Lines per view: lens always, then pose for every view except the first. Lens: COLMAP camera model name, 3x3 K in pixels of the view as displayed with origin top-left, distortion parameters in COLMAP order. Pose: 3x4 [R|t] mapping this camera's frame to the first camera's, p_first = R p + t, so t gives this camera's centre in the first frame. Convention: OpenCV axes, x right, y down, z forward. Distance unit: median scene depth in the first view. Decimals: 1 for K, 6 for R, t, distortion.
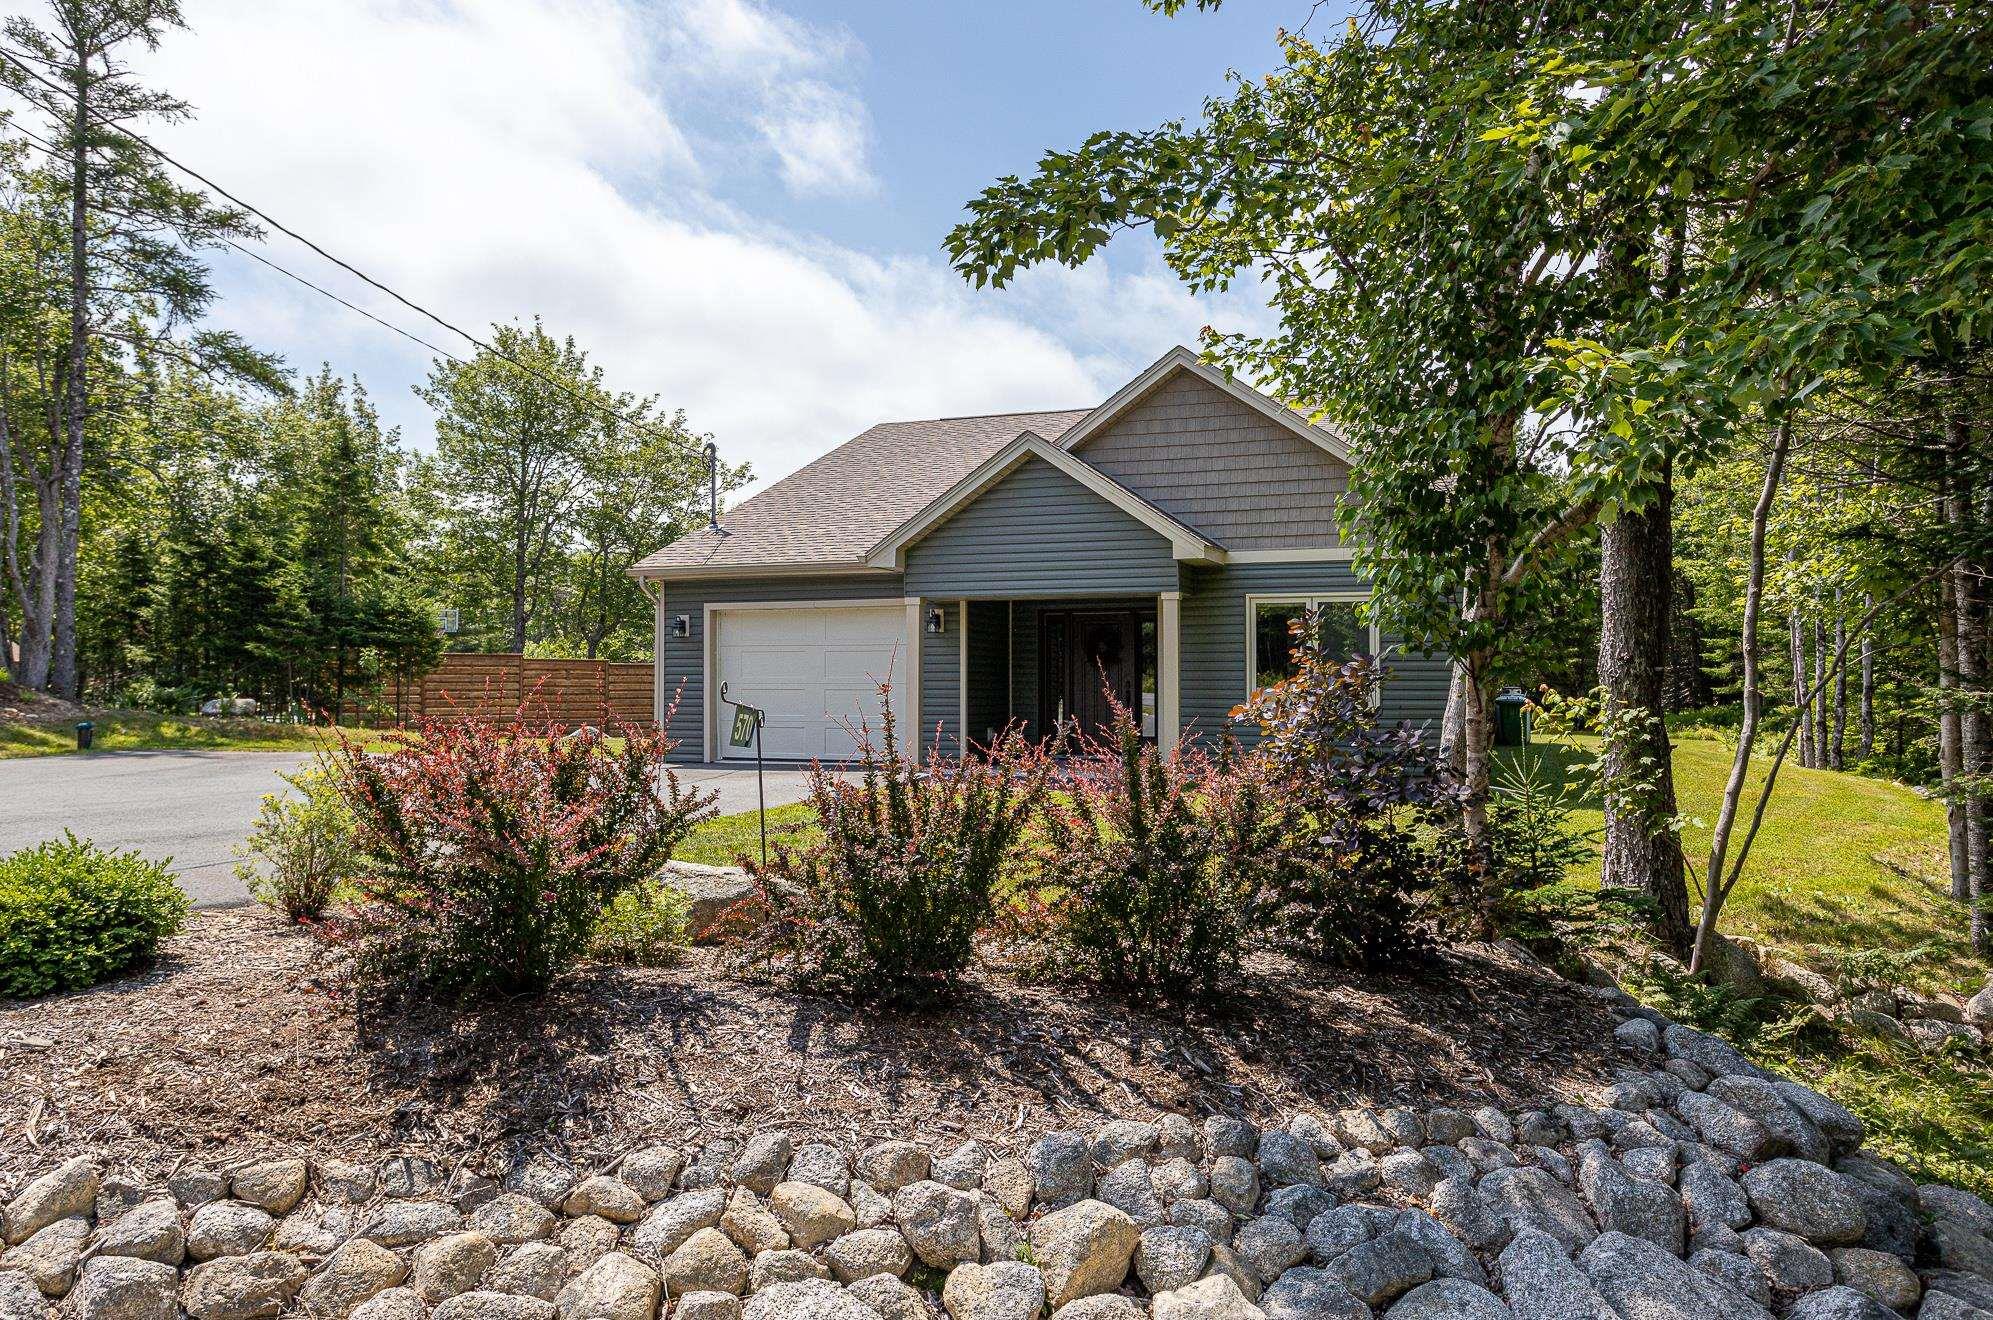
lens RADIAL K [[1552.7, 0, 997.5], [0, 1552.7, 663.5], [0, 0, 1]] dist [-0.003685, -0.010691]
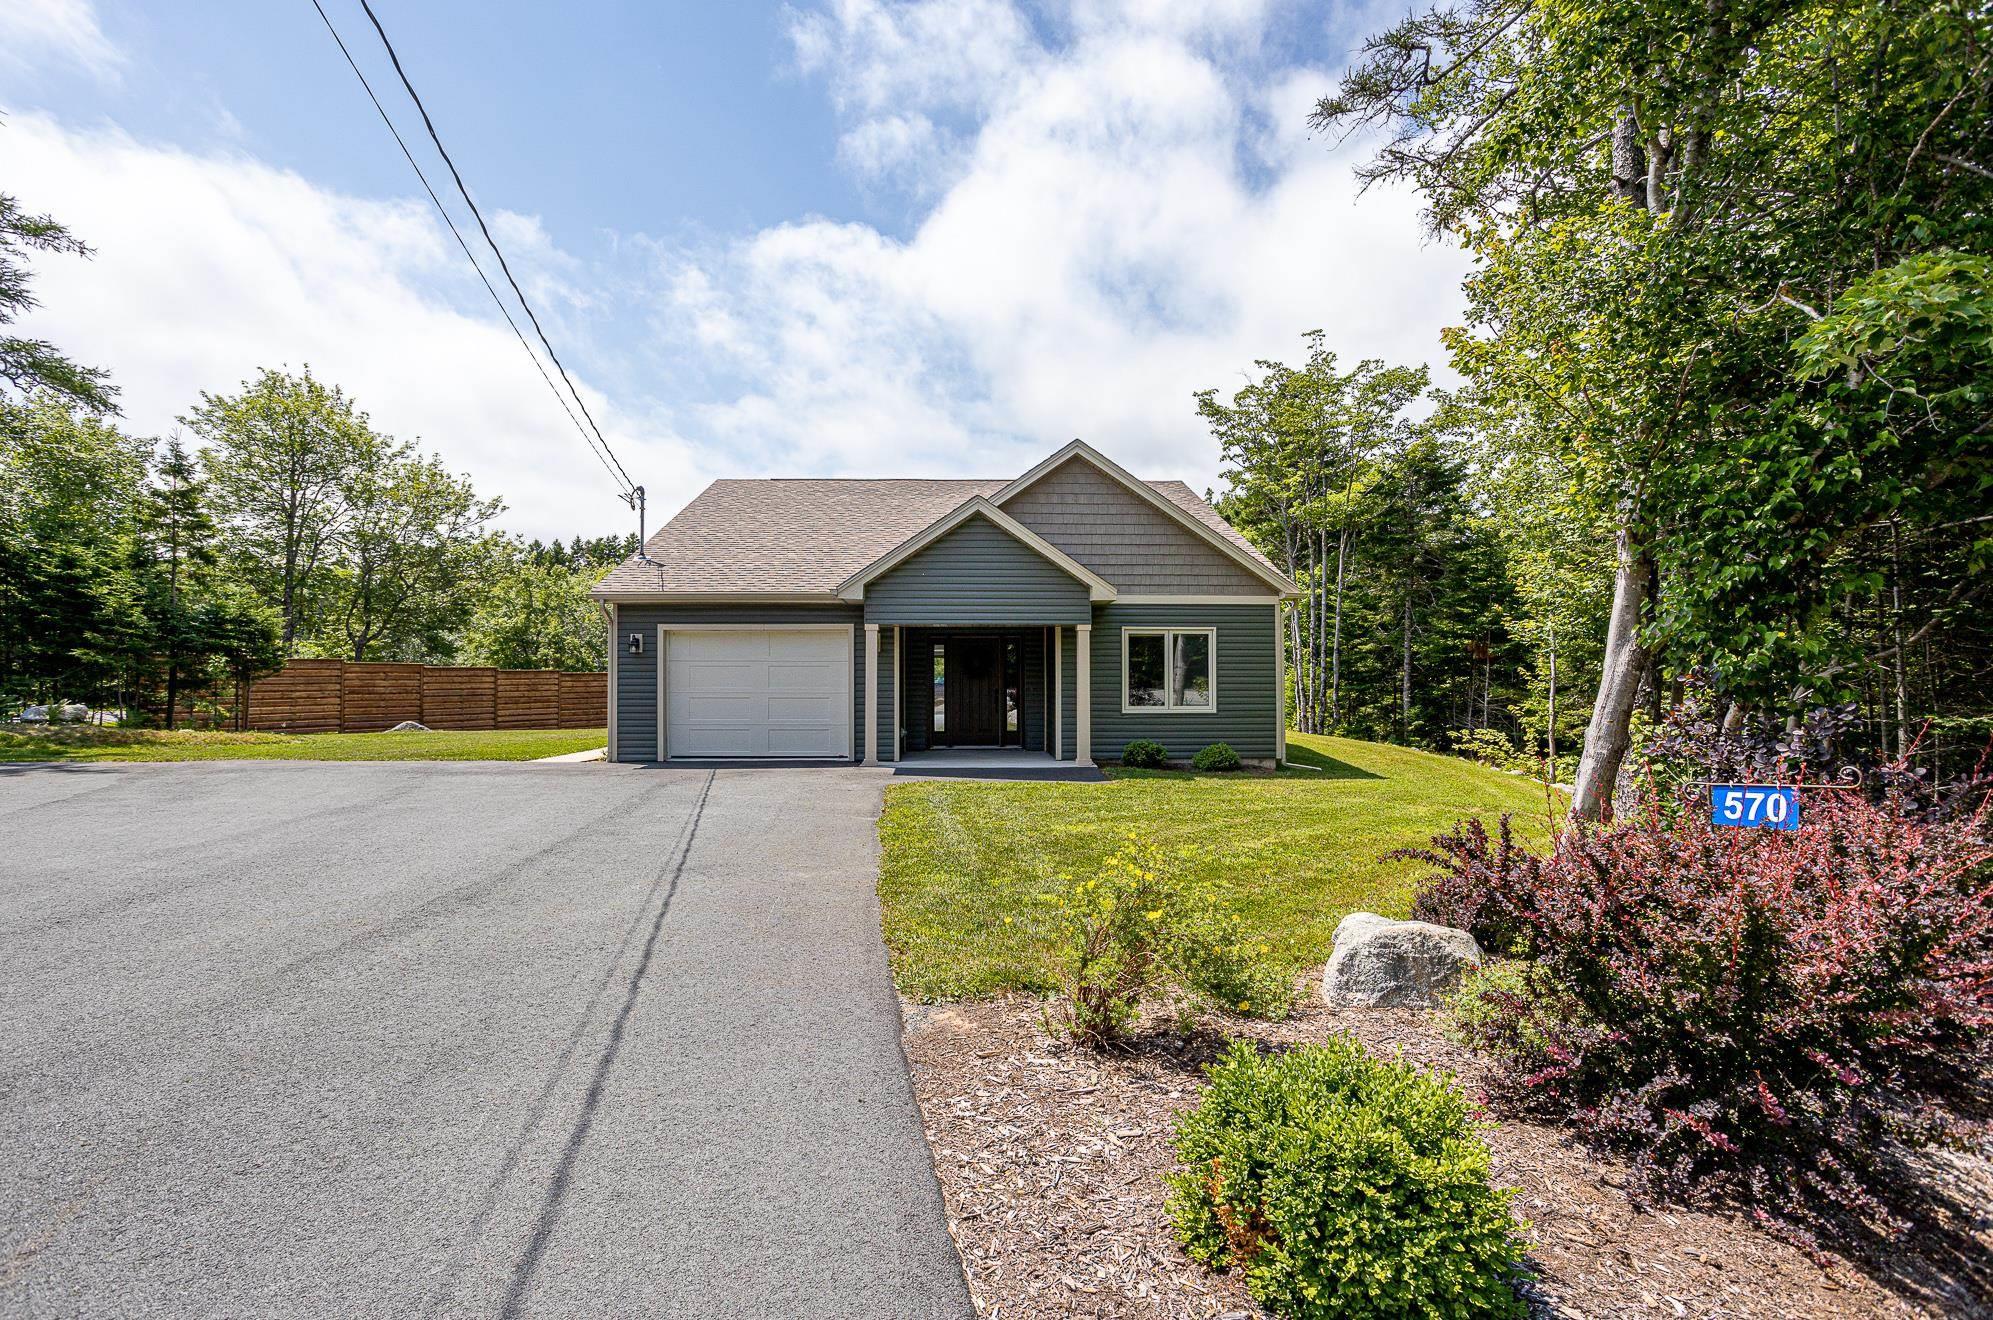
lens RADIAL K [[1018.4, 0, 996.2], [0, 1018.4, 655.1], [0, 0, 1]] dist [-0.002649, 0.001062]
pose [[0.919830, 0.004583, 0.392290, -0.187198], [-0.004932, 0.999988, -0.000117, -0.012380], [-0.392286, -0.001827, 0.919842, 0.148257]]
